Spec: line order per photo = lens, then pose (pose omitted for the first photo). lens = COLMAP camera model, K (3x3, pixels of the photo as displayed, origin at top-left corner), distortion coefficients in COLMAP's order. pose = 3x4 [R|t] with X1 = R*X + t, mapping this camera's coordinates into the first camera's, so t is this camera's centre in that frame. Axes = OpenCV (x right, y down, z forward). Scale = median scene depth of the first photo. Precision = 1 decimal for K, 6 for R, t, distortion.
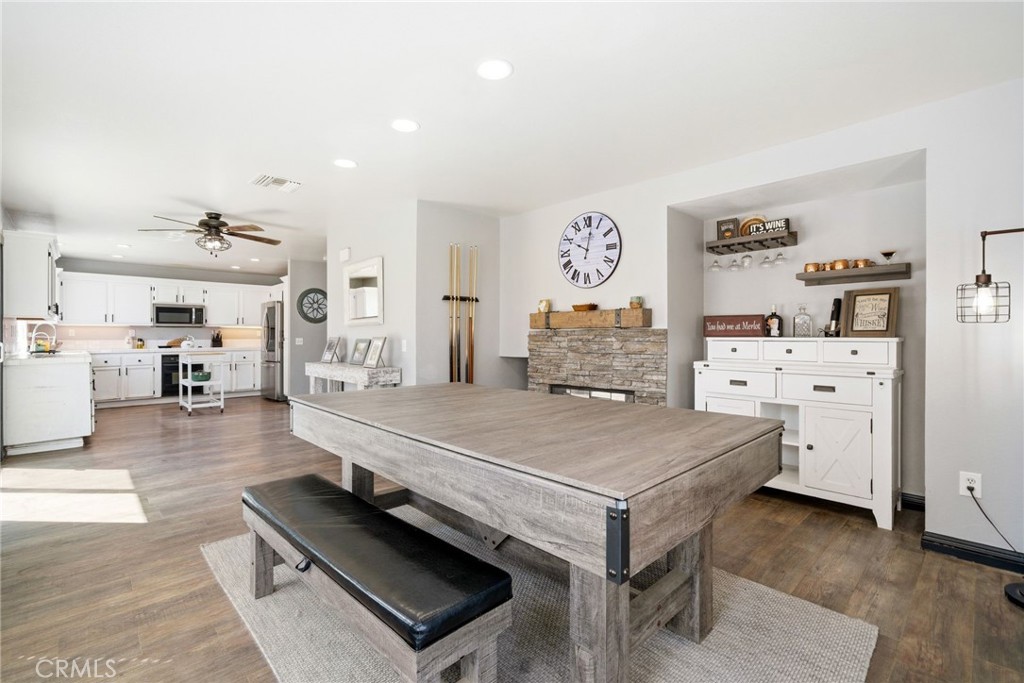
lens RADIAL K [[449.0, 0, 514.5], [0, 449.0, 336.9], [0, 0, 1]] dist [-0.008283, 0.001455]
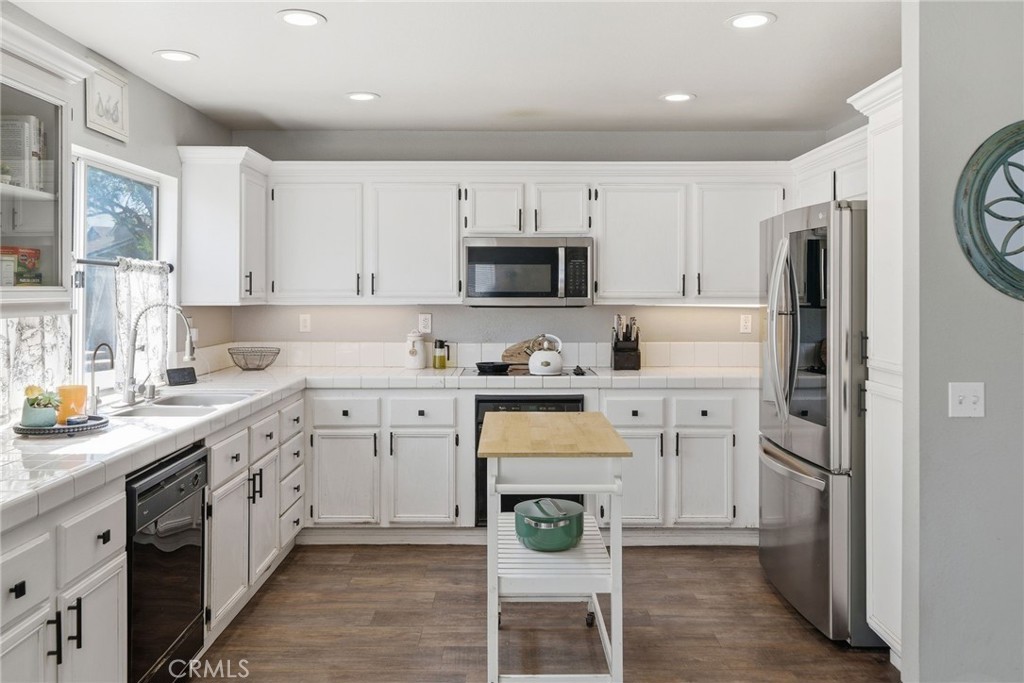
lens RADIAL K [[793.6, 0, 491.0], [0, 793.6, 287.3], [0, 0, 1]] dist [-0.003227, 0.000183]
pose [[0.699114, -0.001654, -0.715009, -0.365288], [-0.002641, 0.999985, -0.004895, -0.034795], [0.715006, 0.005310, 0.699098, 0.594458]]
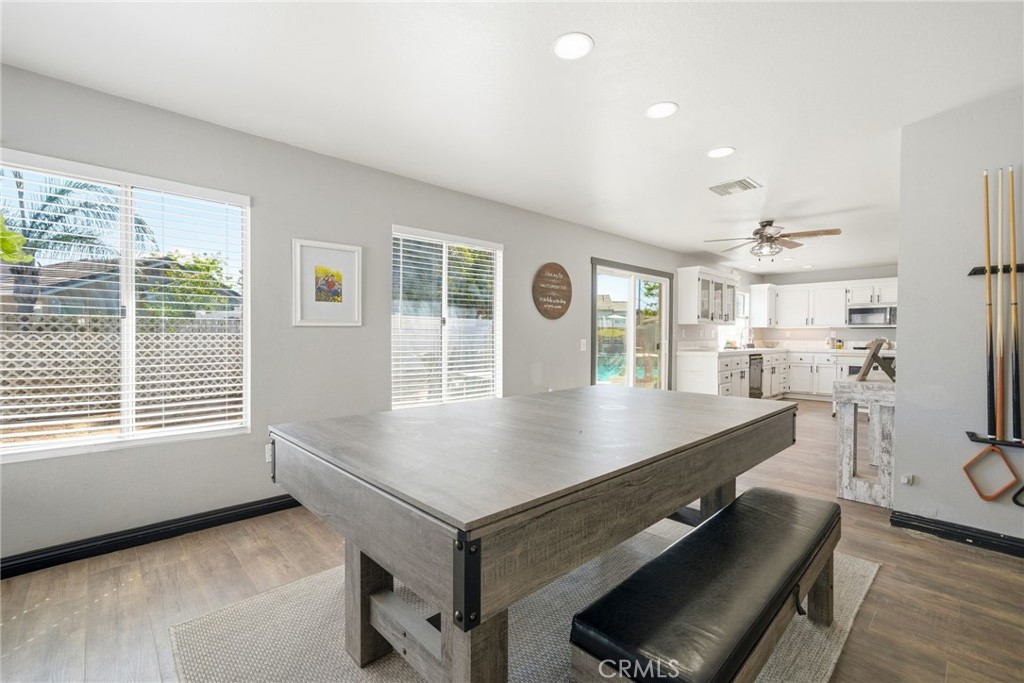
lens RADIAL K [[449.0, 0, 501.1], [0, 449.0, 344.4], [0, 0, 1]] dist [-0.008283, 0.001455]
pose [[-0.025865, 0.019122, -0.999483, 0.241179], [-0.006135, 0.999795, 0.019287, -0.000760], [0.999647, 0.006631, -0.025742, 0.228137]]
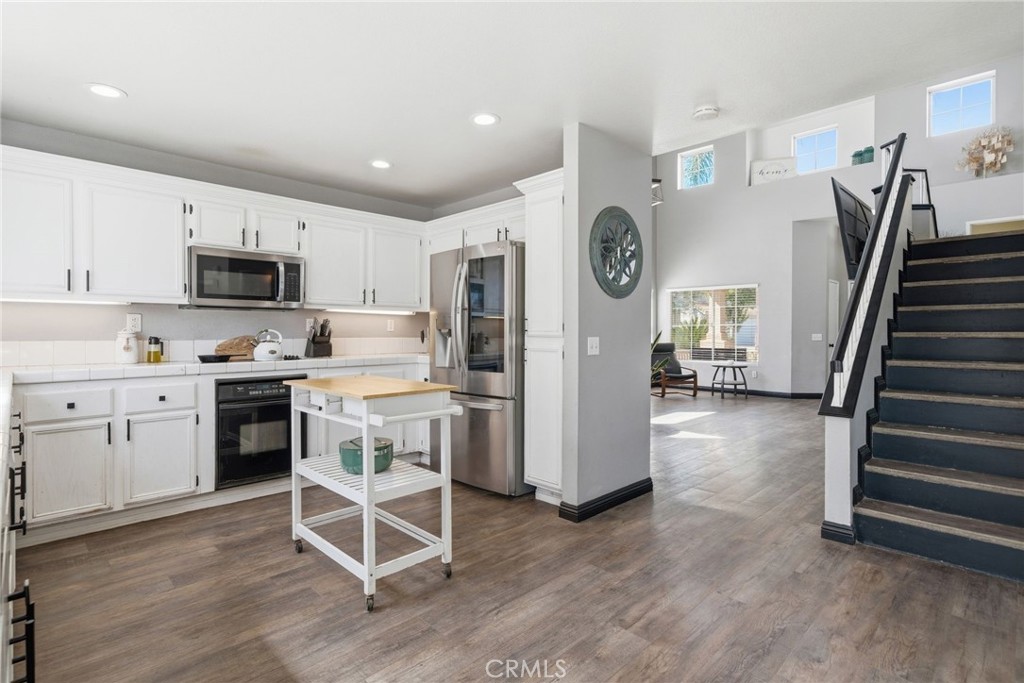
lens RADIAL K [[508.7, 0, 511.3], [0, 508.7, 335.6], [0, 0, 1]] dist [-0.005851, 0.000280]
pose [[0.999993, 0.002917, -0.002124, -0.525380], [-0.002902, 0.999971, 0.007003, -0.001698], [0.002145, -0.006997, 0.999973, 0.557469]]
